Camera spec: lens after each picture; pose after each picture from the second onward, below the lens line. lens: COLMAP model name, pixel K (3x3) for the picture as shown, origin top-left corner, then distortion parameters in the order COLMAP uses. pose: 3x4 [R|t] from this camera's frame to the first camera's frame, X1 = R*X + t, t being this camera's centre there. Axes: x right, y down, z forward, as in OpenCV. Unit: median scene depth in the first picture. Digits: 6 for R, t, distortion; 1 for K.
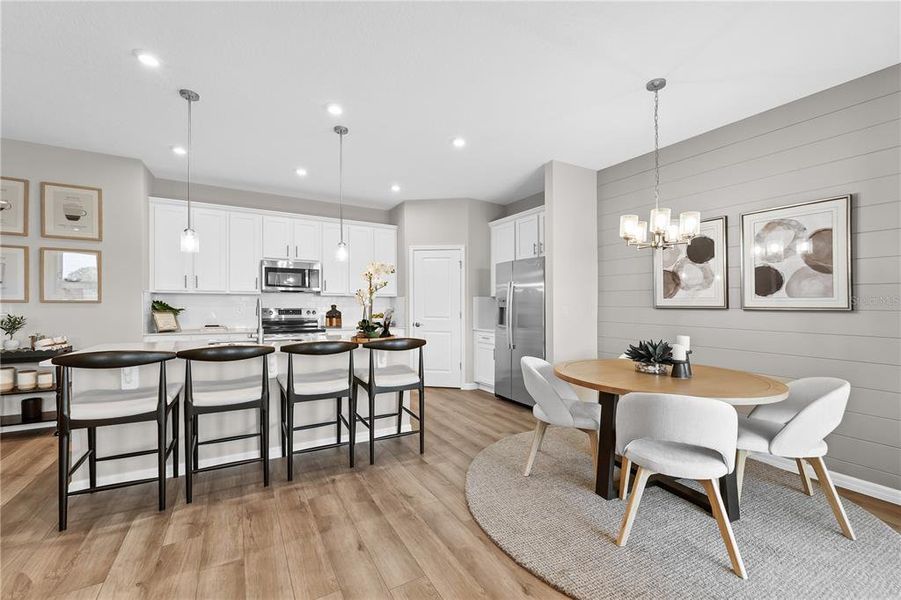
lens RADIAL K [[364.3, 0, 446.8], [0, 364.3, 300.3], [0, 0, 1]] dist [-0.004677, -0.000264]
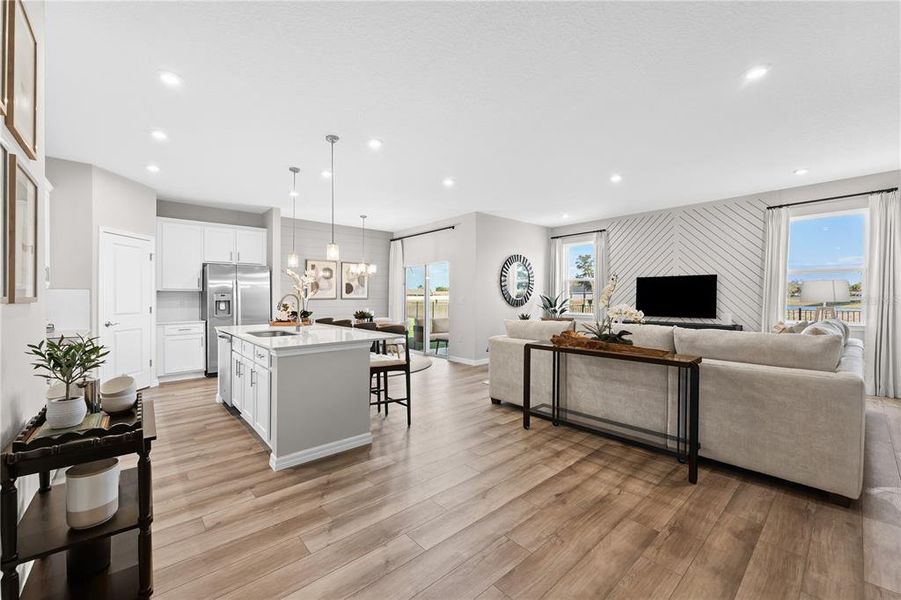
lens RADIAL K [[364.3, 0, 450.3], [0, 364.3, 298.9], [0, 0, 1]] dist [-0.004677, -0.000264]
pose [[-0.201791, -0.011559, 0.979360, -1.605274], [-0.008445, 0.999914, 0.010061, -0.006295], [-0.979392, -0.006240, -0.201871, 0.653424]]
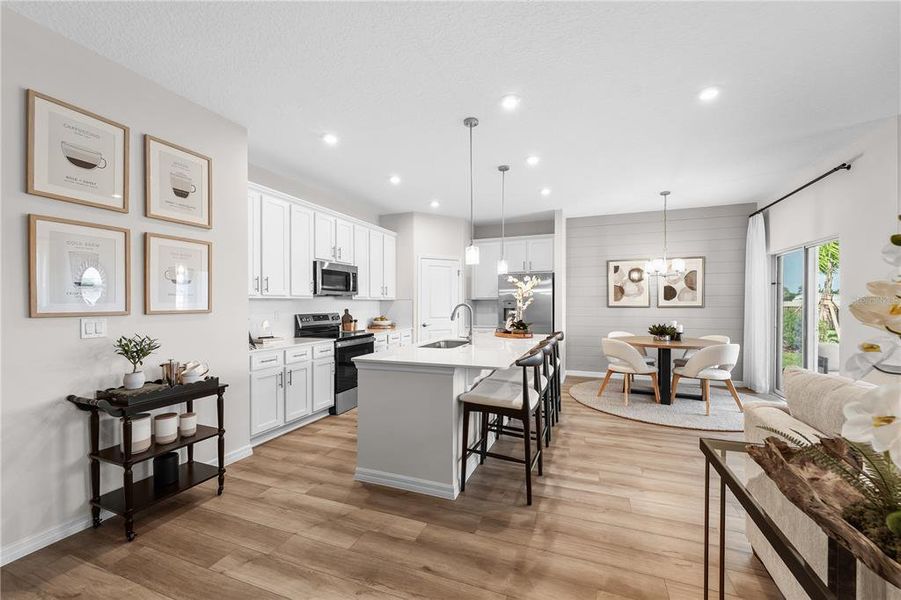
lens RADIAL K [[364.3, 0, 447.7], [0, 364.3, 301.1], [0, 0, 1]] dist [-0.004677, -0.000264]
pose [[0.785602, -0.007104, 0.618692, -1.118469], [0.003876, 0.999971, 0.006560, -0.021521], [-0.618721, -0.002755, 0.785606, 0.128805]]
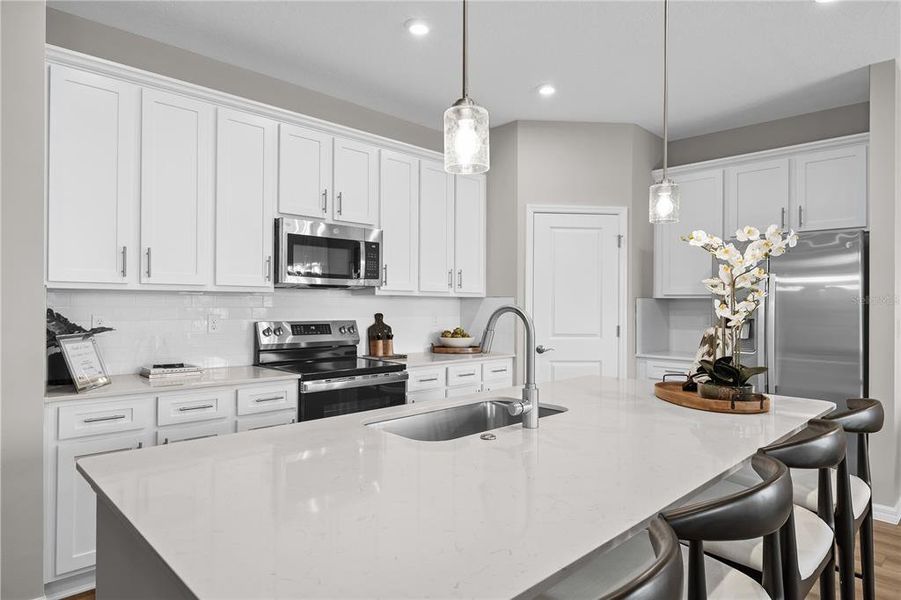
lens RADIAL K [[531.6, 0, 445.7], [0, 531.6, 299.5], [0, 0, 1]] dist [-0.006287, -0.000363]
pose [[0.970336, 0.003375, 0.241738, -0.642343], [-0.004363, 0.999984, 0.003551, -0.015367], [-0.241722, -0.004500, 0.970335, 0.417718]]
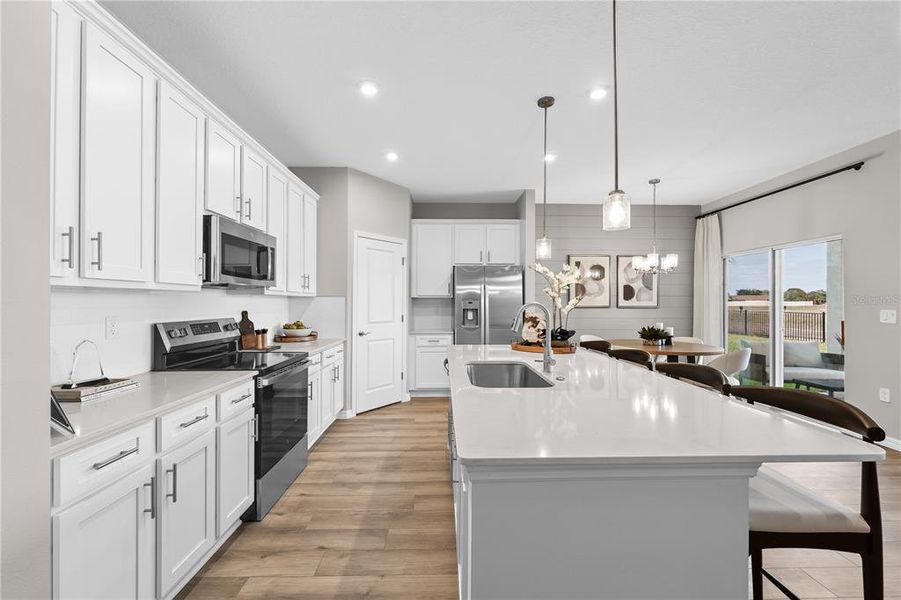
lens RADIAL K [[364.3, 0, 446.3], [0, 364.3, 299.2], [0, 0, 1]] dist [-0.004677, -0.000264]
pose [[0.485969, 0.000711, 0.873976, -1.044652], [-0.005795, 0.999980, 0.002409, -0.013675], [-0.873957, -0.006236, 0.485963, 0.735089]]
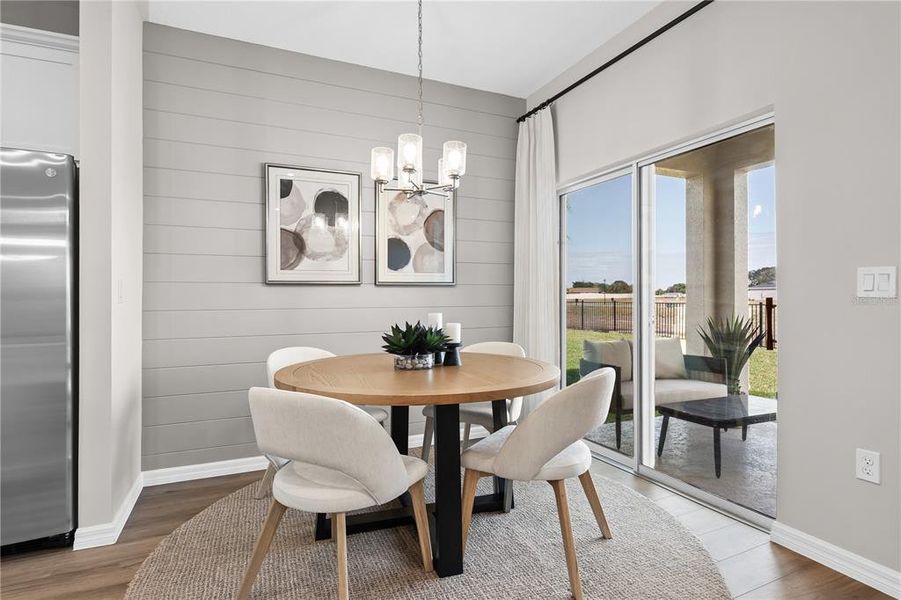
lens RADIAL K [[459.6, 0, 447.5], [0, 459.6, 300.0], [0, 0, 1]] dist [-0.006057, -0.000106]
pose [[0.098646, -0.014385, 0.995019, -0.232292], [-0.000760, 0.999894, 0.014531, 0.038821], [-0.995122, -0.002190, 0.098625, 0.613183]]
